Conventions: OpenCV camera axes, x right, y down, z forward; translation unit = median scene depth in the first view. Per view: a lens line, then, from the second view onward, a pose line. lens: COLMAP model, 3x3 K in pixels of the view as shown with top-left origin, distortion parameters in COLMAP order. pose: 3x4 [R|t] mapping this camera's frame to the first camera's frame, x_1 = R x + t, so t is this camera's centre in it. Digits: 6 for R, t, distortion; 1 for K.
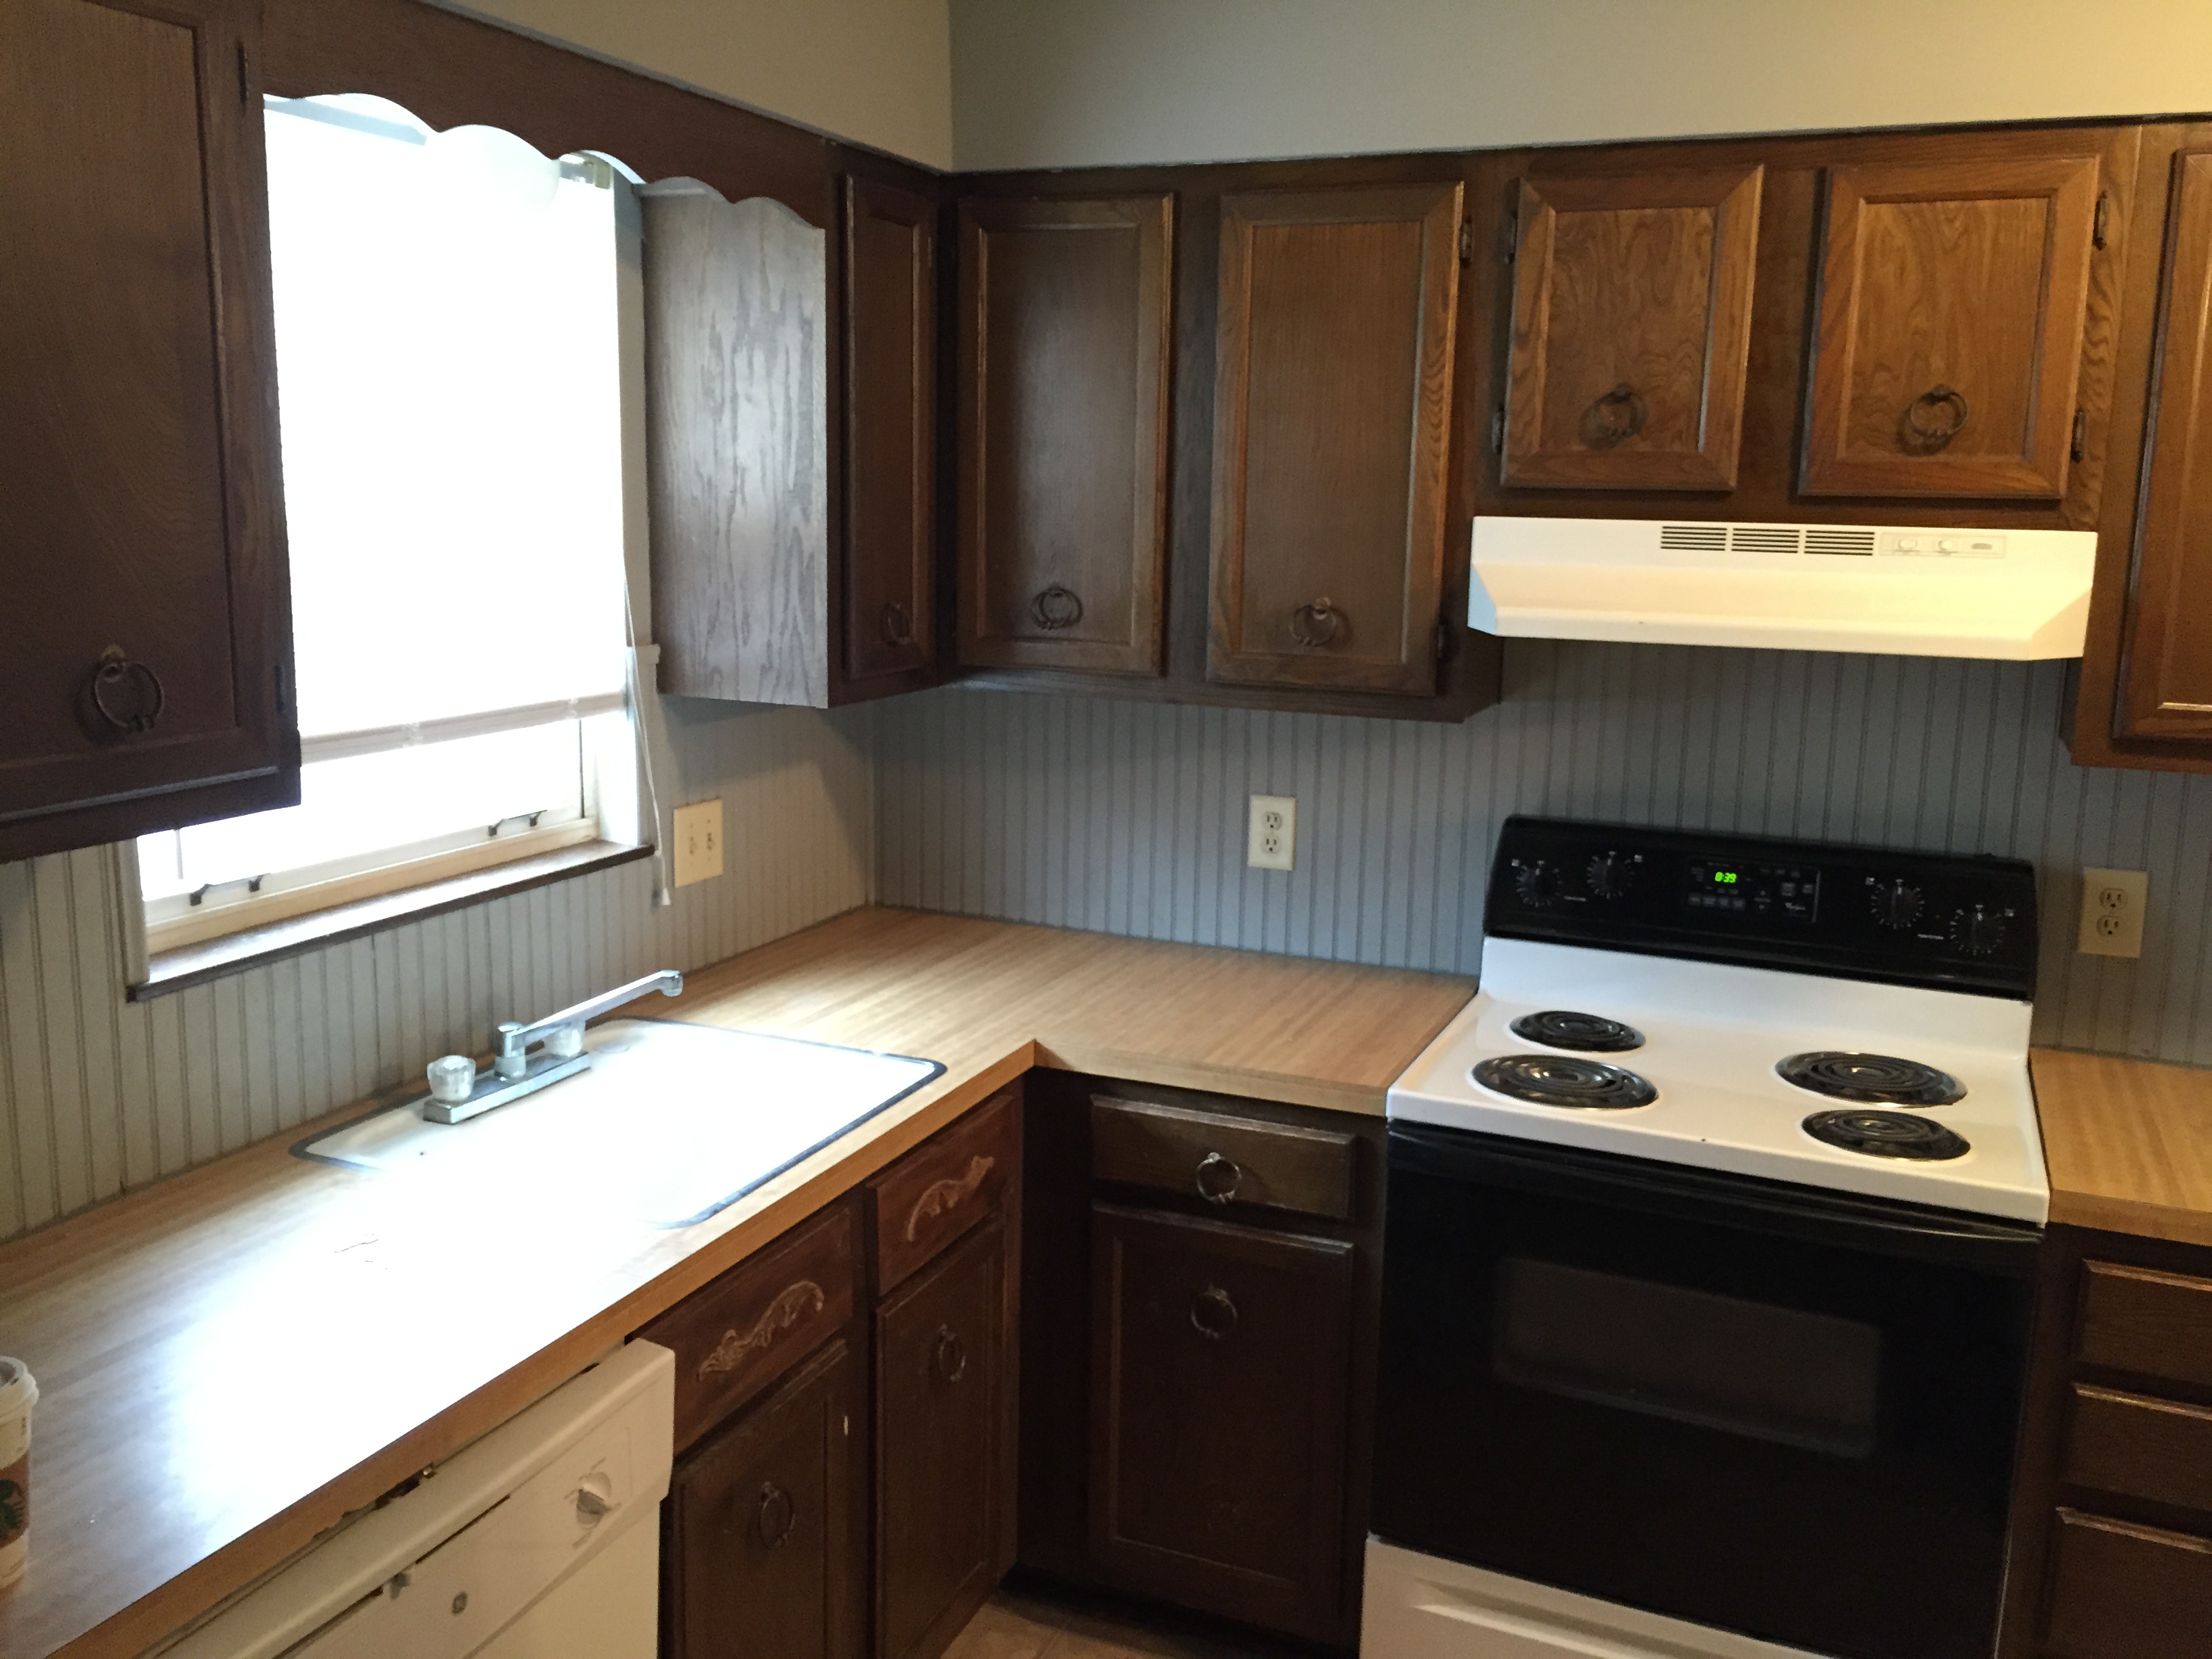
lens RADIAL K [[1903.2, 0, 1110.7], [0, 1903.2, 826.8], [0, 0, 1]] dist [0.039410, 0.000216]
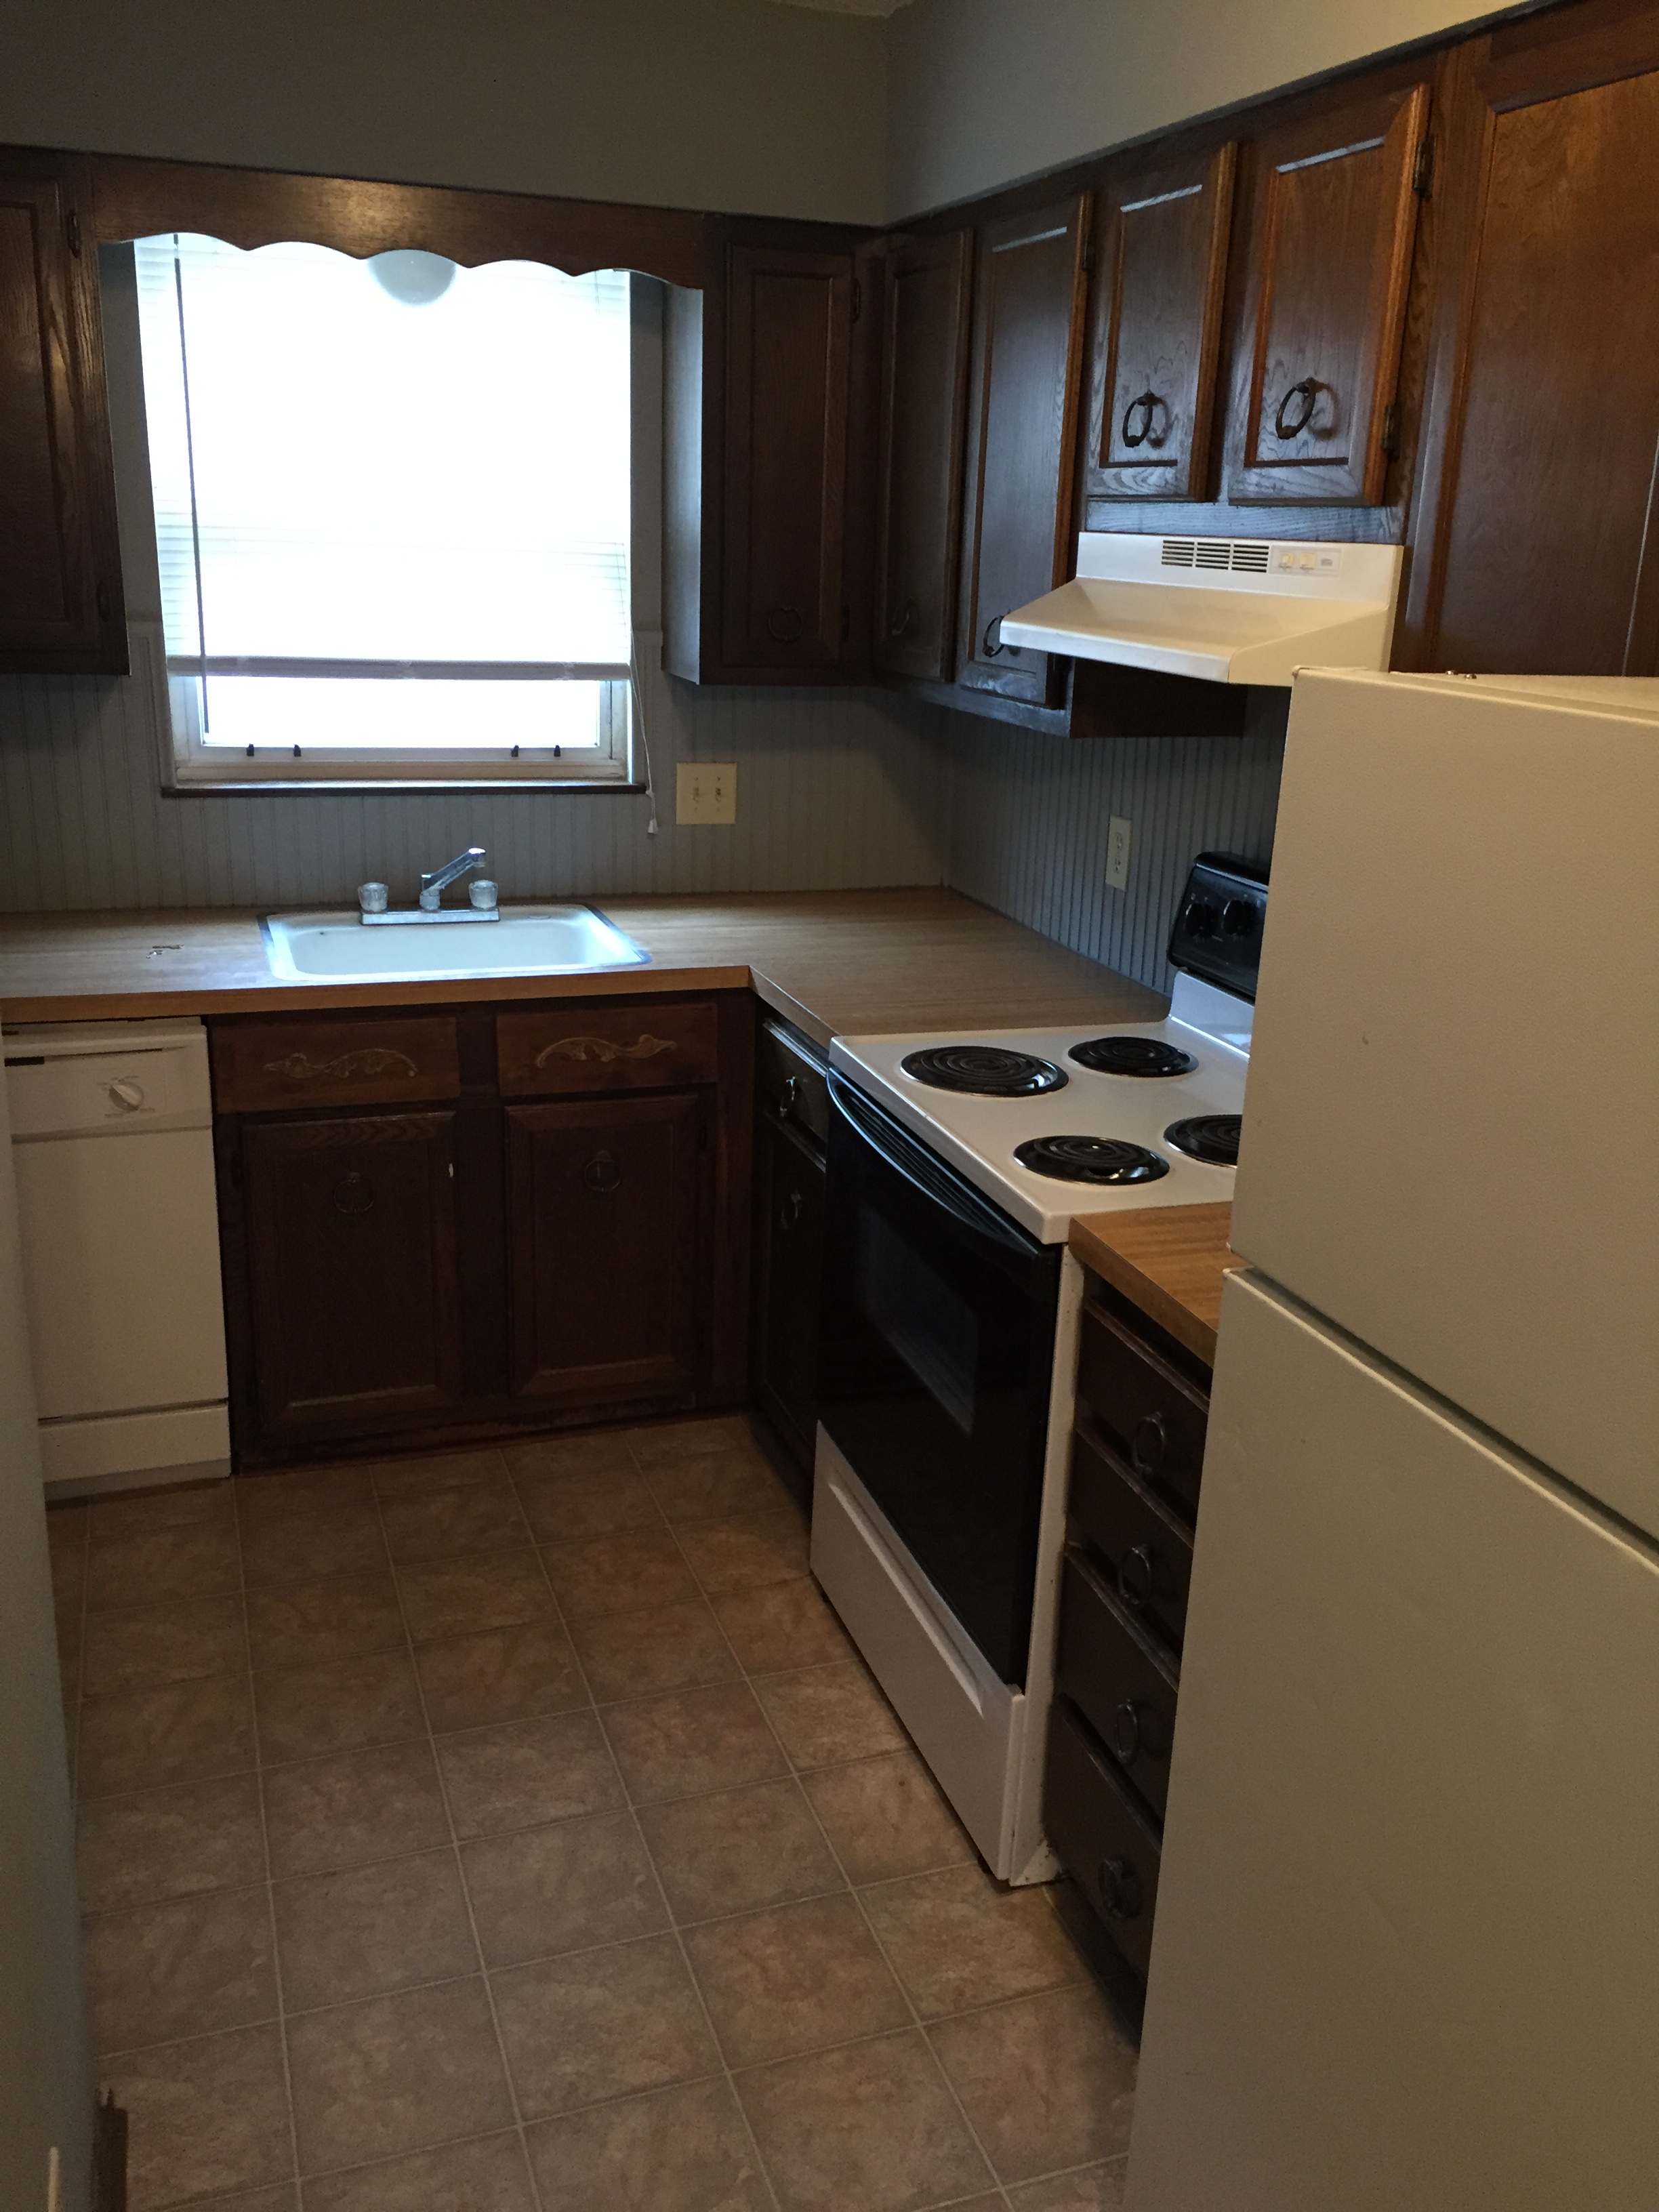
lens RADIAL K [[1903.2, 0, 843.7], [0, 1903.2, 1105.8], [0, 0, 1]] dist [0.039410, 0.000216]
pose [[0.670942, 0.221118, -0.707773, 0.897626], [-0.155371, 0.975237, 0.157391, -0.003190], [0.725049, 0.004367, 0.688683, 0.197959]]
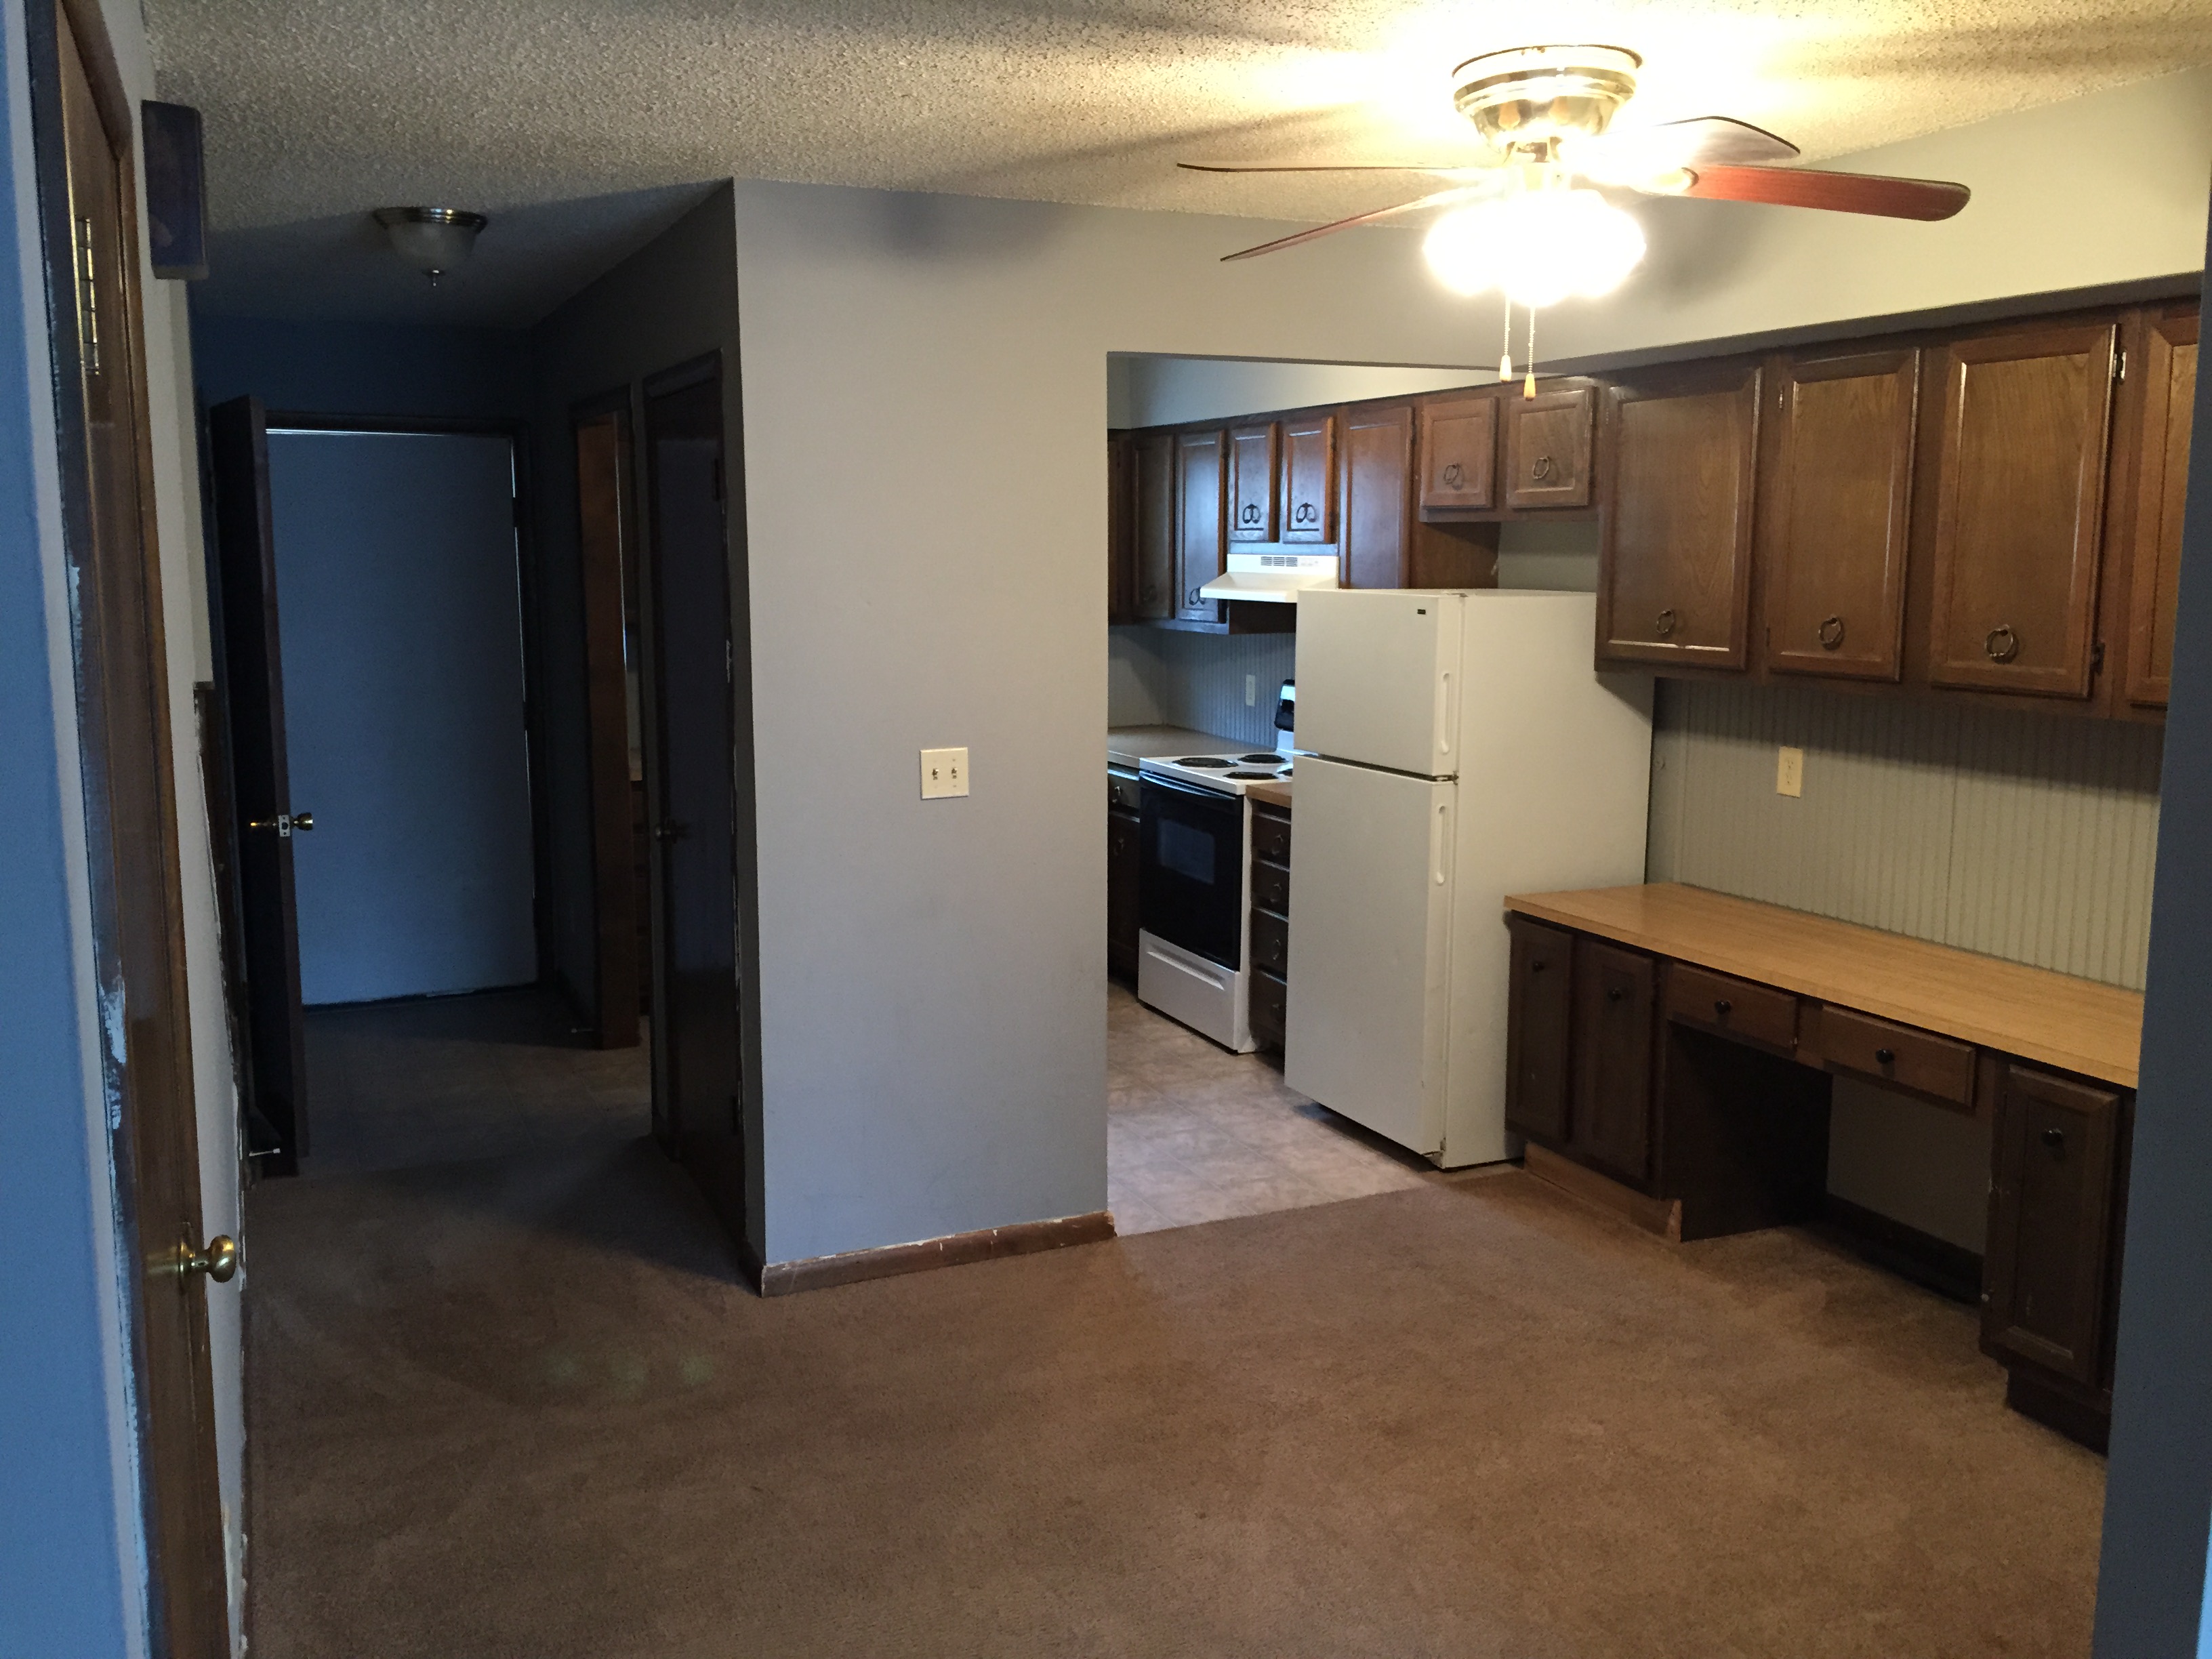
lens RADIAL K [[1903.2, 0, 1104.8], [0, 1903.2, 823.5], [0, 0, 1]] dist [0.039410, 0.000216]
pose [[0.726931, 0.081061, -0.681910, 1.876708], [-0.108188, 0.994126, 0.002844, 0.216257], [0.678135, 0.071707, 0.731431, -1.003757]]
